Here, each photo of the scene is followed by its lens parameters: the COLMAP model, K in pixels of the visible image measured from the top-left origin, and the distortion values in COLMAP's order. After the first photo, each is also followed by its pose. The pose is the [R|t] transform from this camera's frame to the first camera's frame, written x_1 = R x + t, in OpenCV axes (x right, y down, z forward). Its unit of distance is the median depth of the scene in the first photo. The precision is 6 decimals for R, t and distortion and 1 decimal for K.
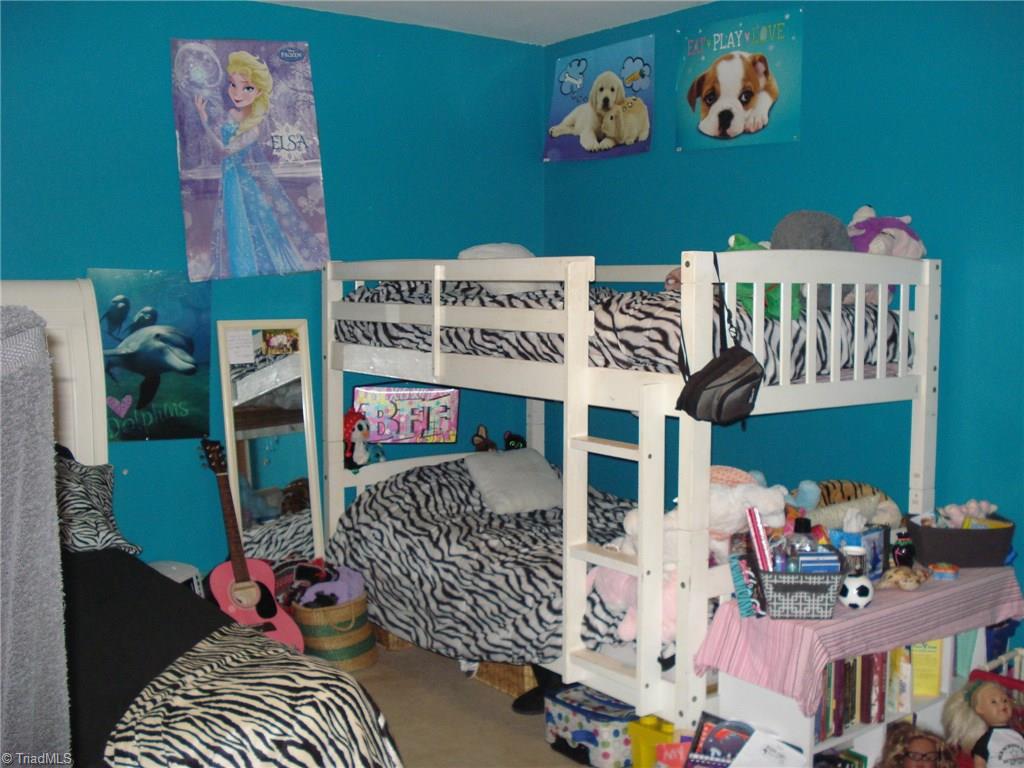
lens RADIAL K [[1155.7, 0, 512.0], [0, 1155.7, 384.0], [0, 0, 1]] dist [-0.079698, -0.081453]
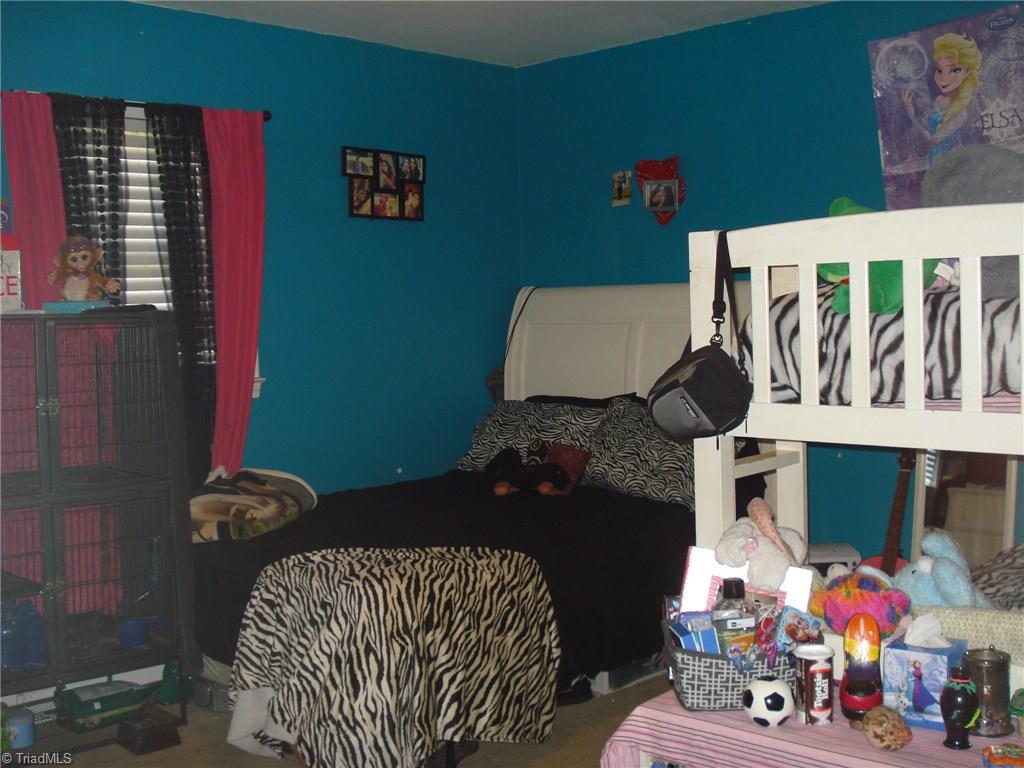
lens RADIAL K [[1155.7, 0, 512.0], [0, 1155.7, 384.0], [0, 0, 1]] dist [-0.079698, -0.081453]
pose [[0.187039, 0.055689, -0.980773, 0.637655], [-0.049342, 0.997664, 0.047238, -0.025650], [0.981113, 0.039558, 0.189349, 0.475930]]
